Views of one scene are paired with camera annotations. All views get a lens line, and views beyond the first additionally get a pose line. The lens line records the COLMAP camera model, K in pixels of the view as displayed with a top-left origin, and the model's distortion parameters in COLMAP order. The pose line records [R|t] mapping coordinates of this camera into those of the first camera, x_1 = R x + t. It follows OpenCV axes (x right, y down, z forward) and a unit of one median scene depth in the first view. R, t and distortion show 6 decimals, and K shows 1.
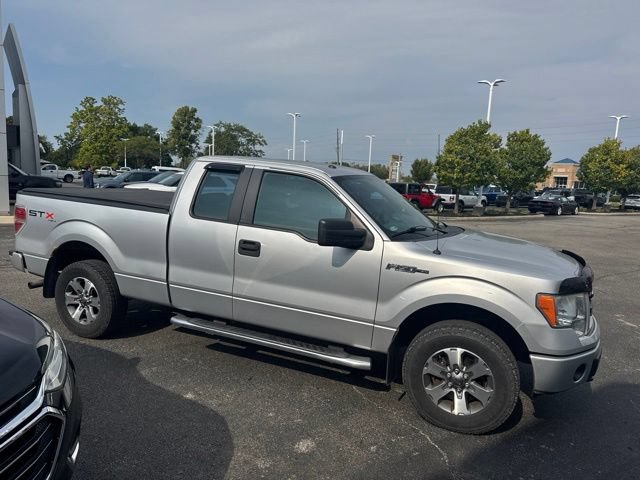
lens RADIAL K [[467.4, 0, 328.5], [0, 467.4, 233.4], [0, 0, 1]] dist [0.079020, -0.091364]
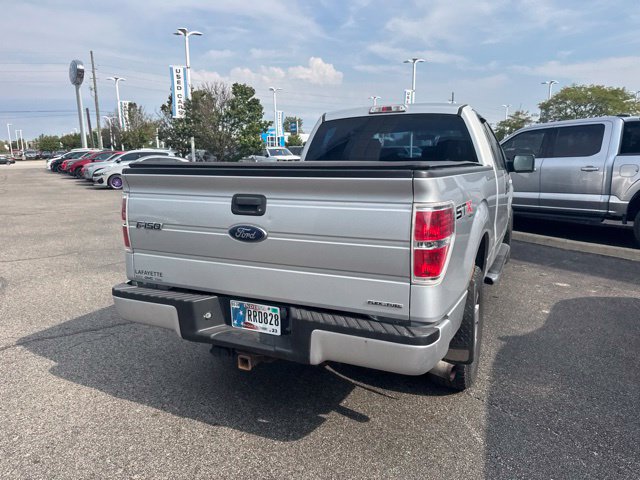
lens RADIAL K [[458.5, 0, 332.3], [0, 458.5, 243.5], [0, 0, 1]] dist [0.053557, -0.077929]
pose [[0.016721, -0.247955, 0.968627, -1.129069], [0.130362, 0.961034, 0.243761, -0.146078], [-0.991325, 0.122196, 0.048394, 1.178253]]
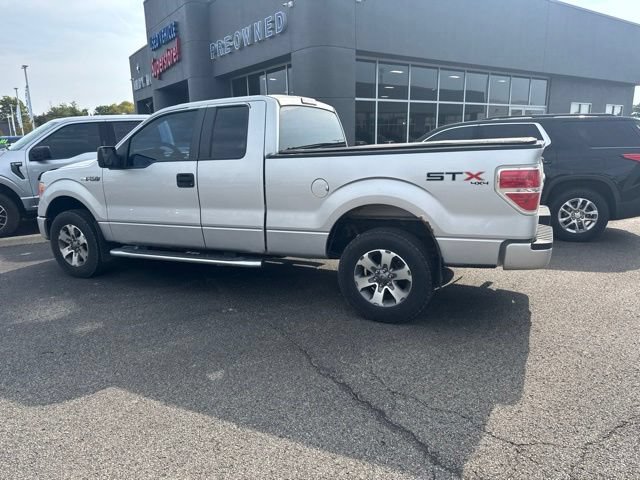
lens RADIAL K [[452.6, 0, 315.3], [0, 452.6, 248.4], [0, 0, 1]] dist [0.061146, -0.076071]
pose [[-0.999259, -0.036201, 0.013062, -0.264242], [-0.029394, 0.936980, 0.348144, -0.208255], [-0.024842, 0.347502, -0.937350, 2.119970]]
